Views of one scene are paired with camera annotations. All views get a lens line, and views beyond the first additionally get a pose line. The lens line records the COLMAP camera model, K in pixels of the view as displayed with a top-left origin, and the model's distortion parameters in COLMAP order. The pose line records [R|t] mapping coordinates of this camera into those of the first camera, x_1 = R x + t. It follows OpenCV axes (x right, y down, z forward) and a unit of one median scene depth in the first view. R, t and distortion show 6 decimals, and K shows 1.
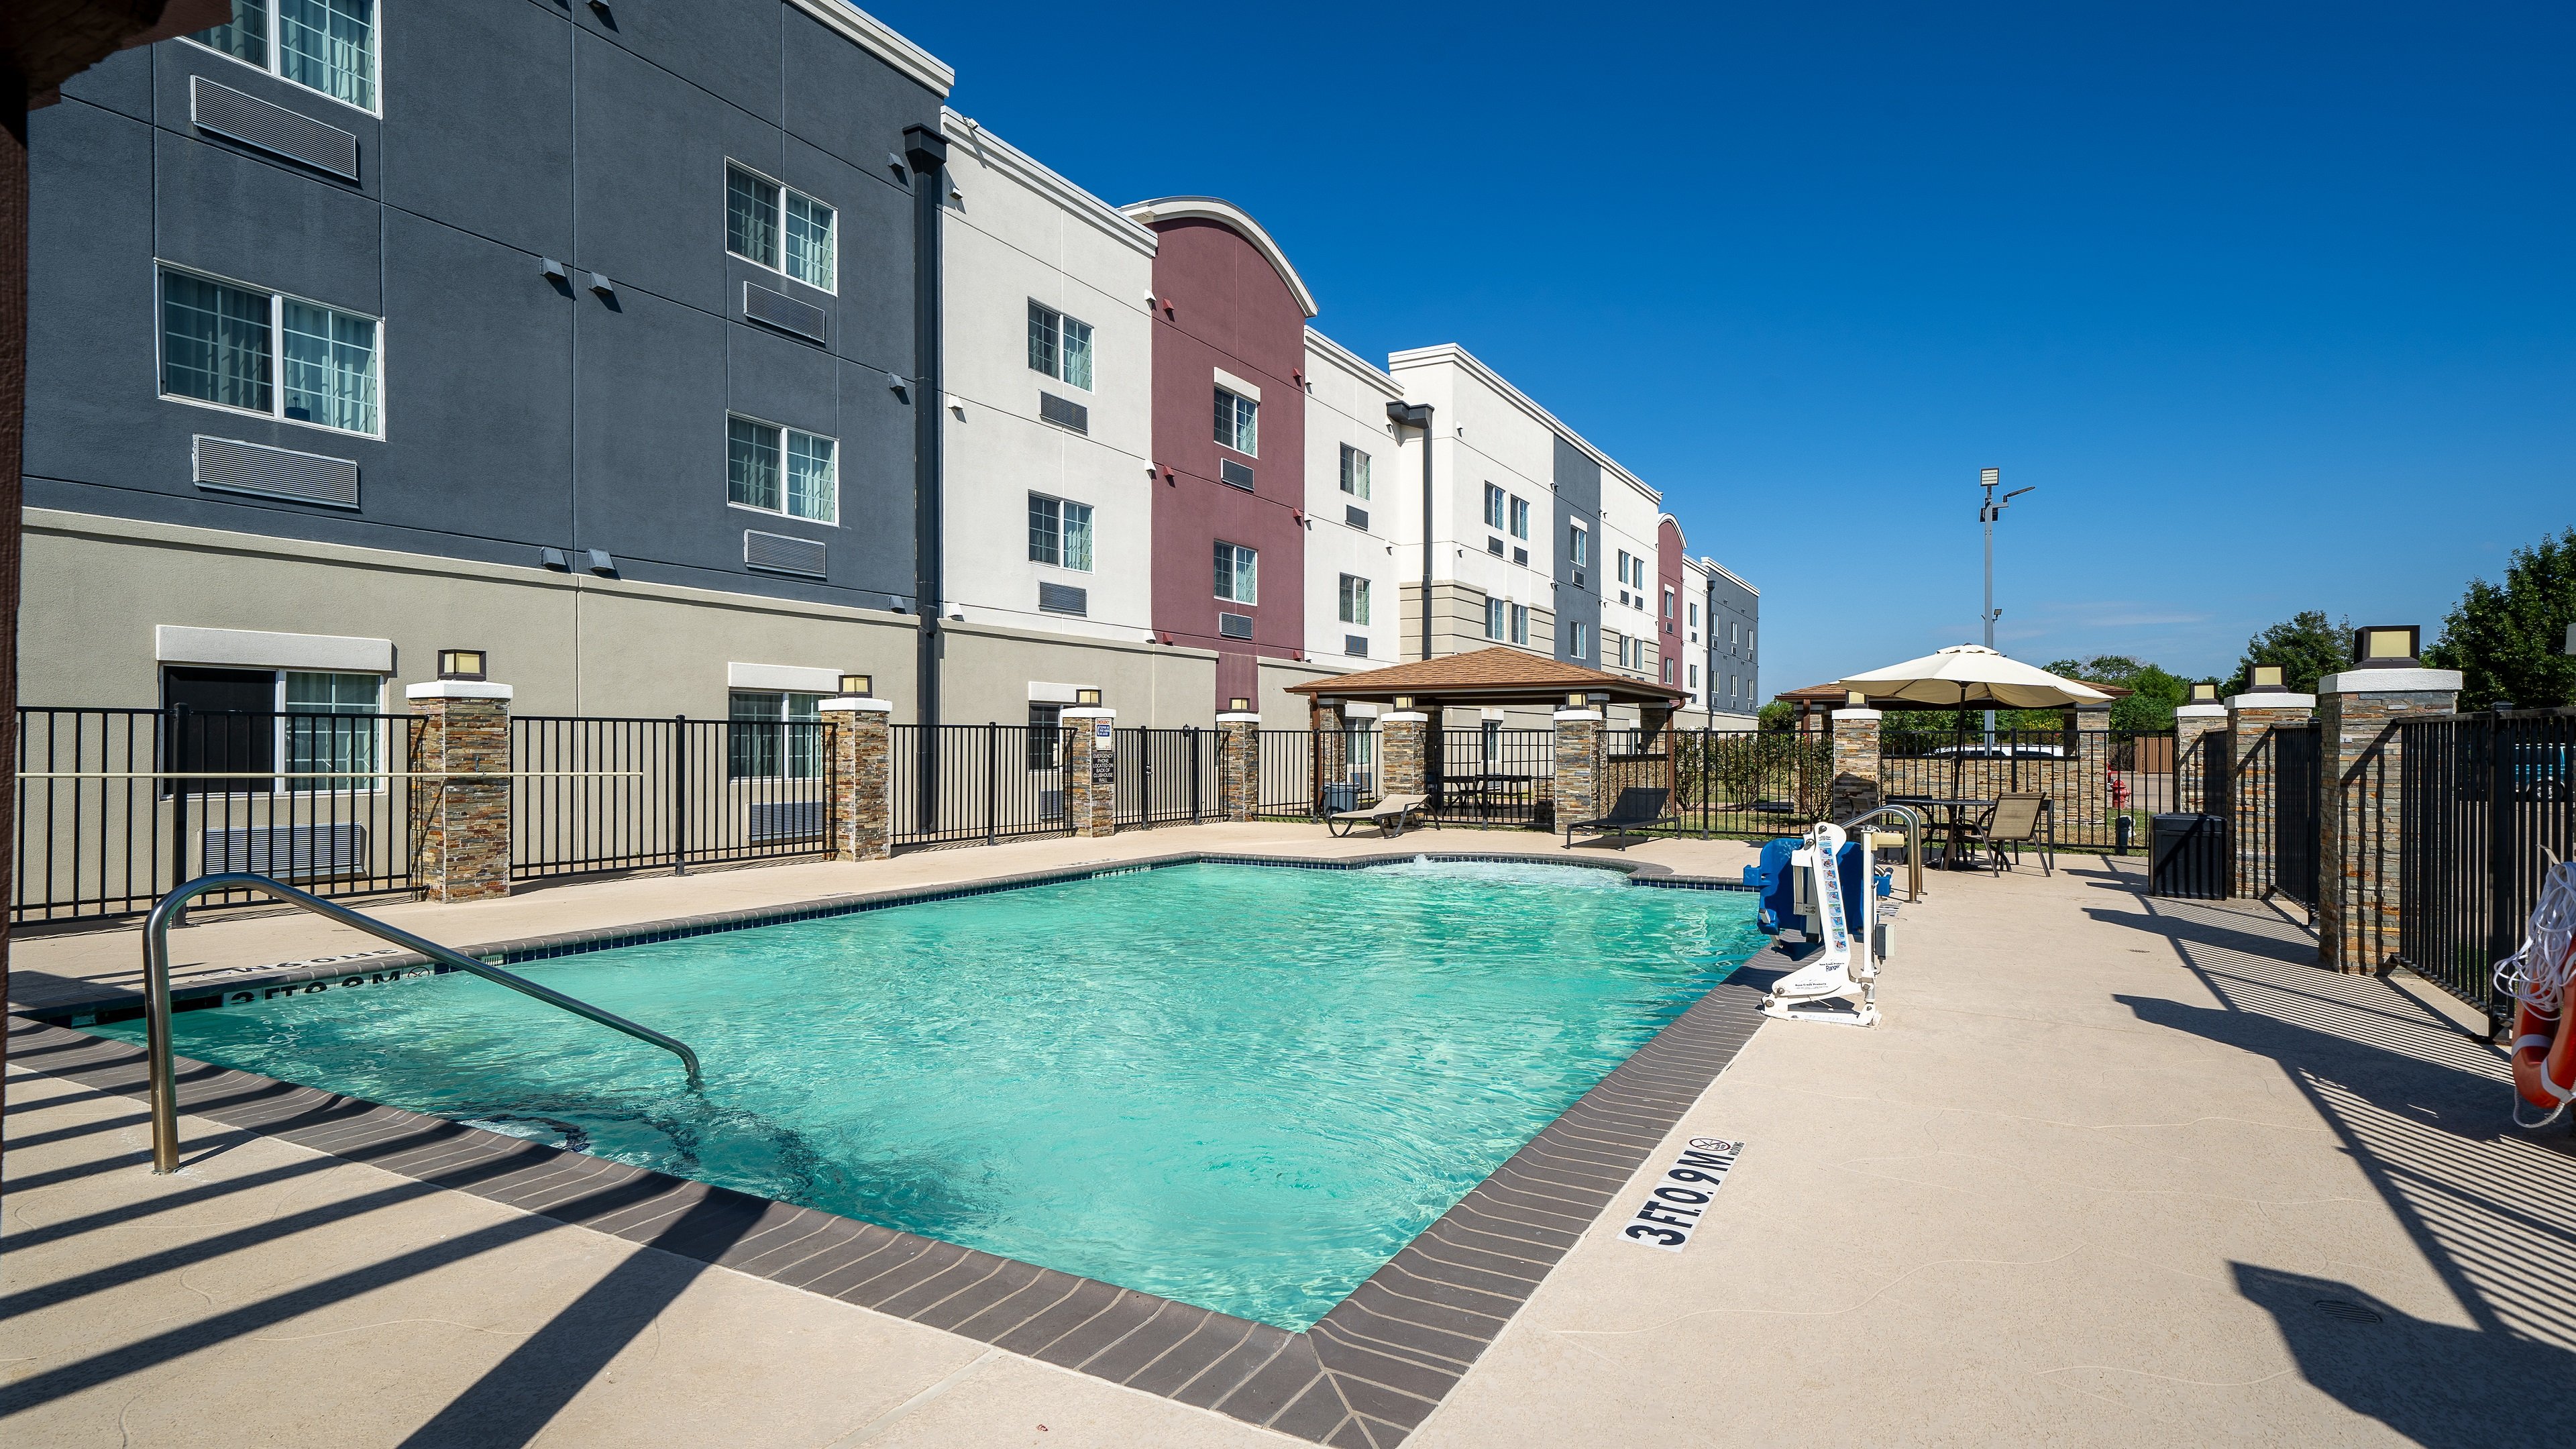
lens RADIAL K [[1287.1, 0, 1207.8], [0, 1287.1, 778.0], [0, 0, 1]] dist [0.002846, 0.000471]
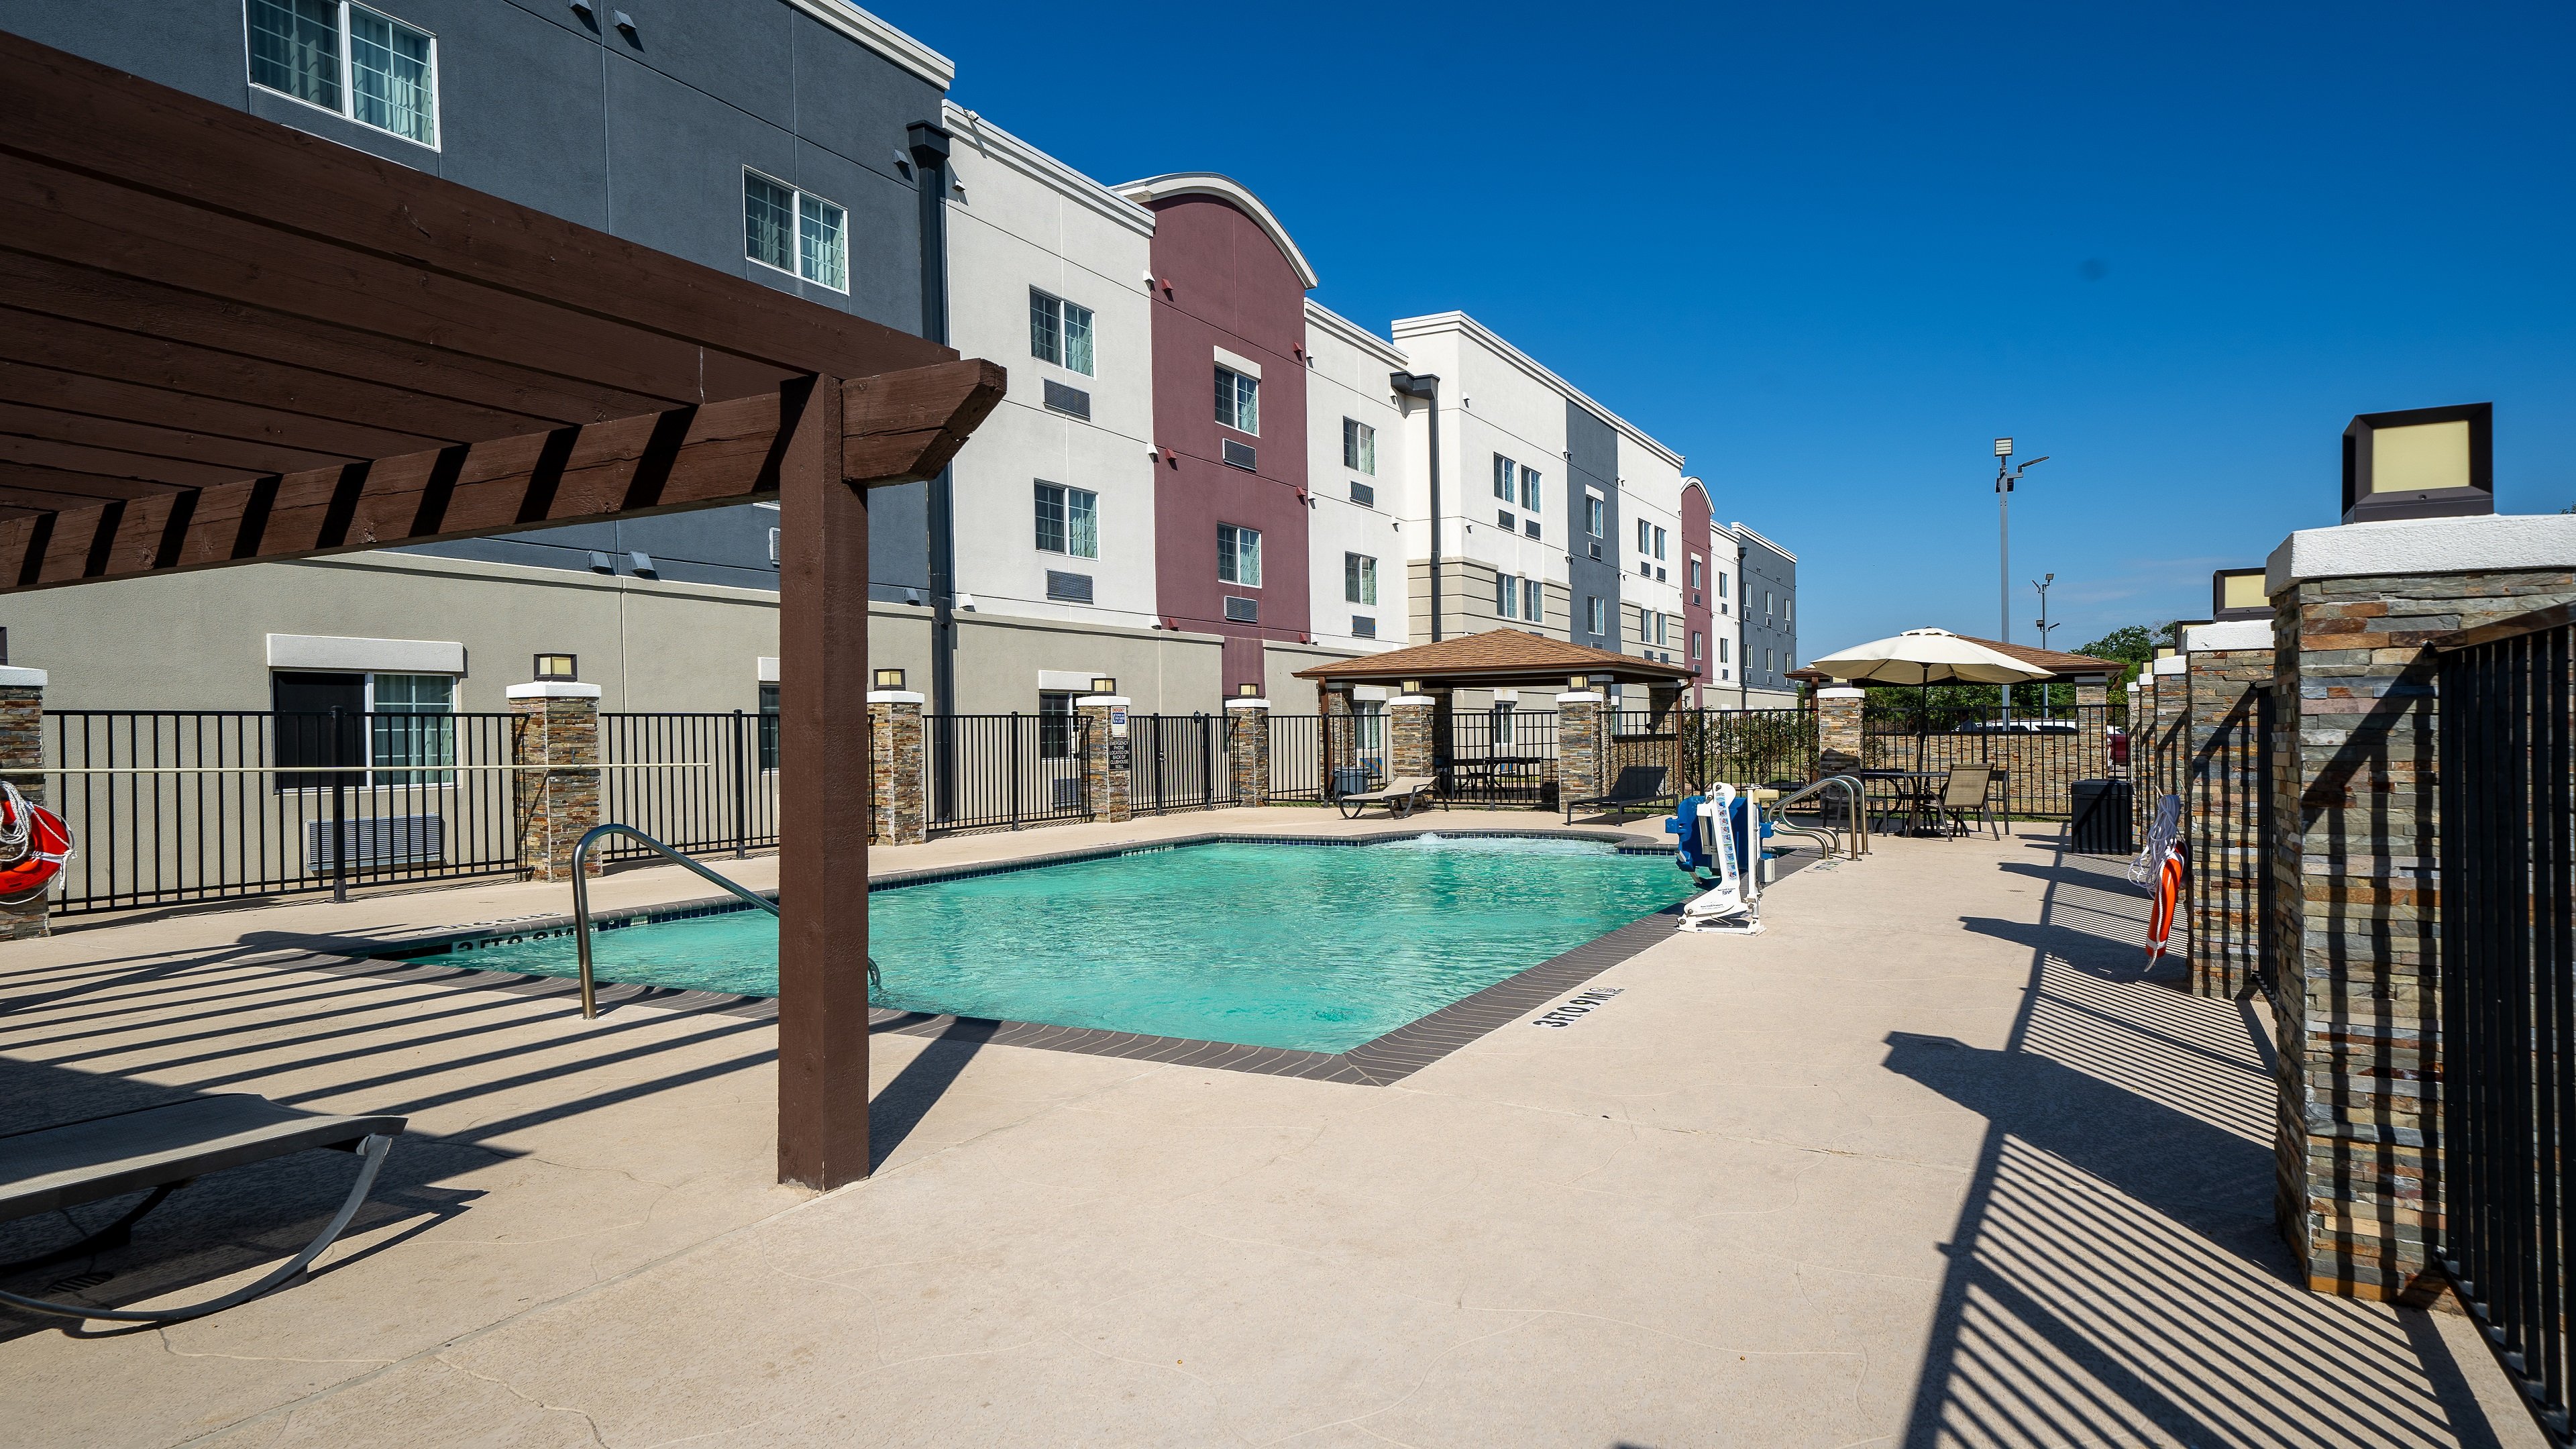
lens RADIAL K [[1459.4, 0, 1262.0], [0, 1459.4, 707.9], [0, 0, 1]] dist [-0.024368, -0.000765]
pose [[0.998940, -0.013027, 0.044148, -0.017614], [0.014860, 0.999030, -0.041462, 0.004402], [-0.043565, 0.042074, 0.998164, -0.154217]]
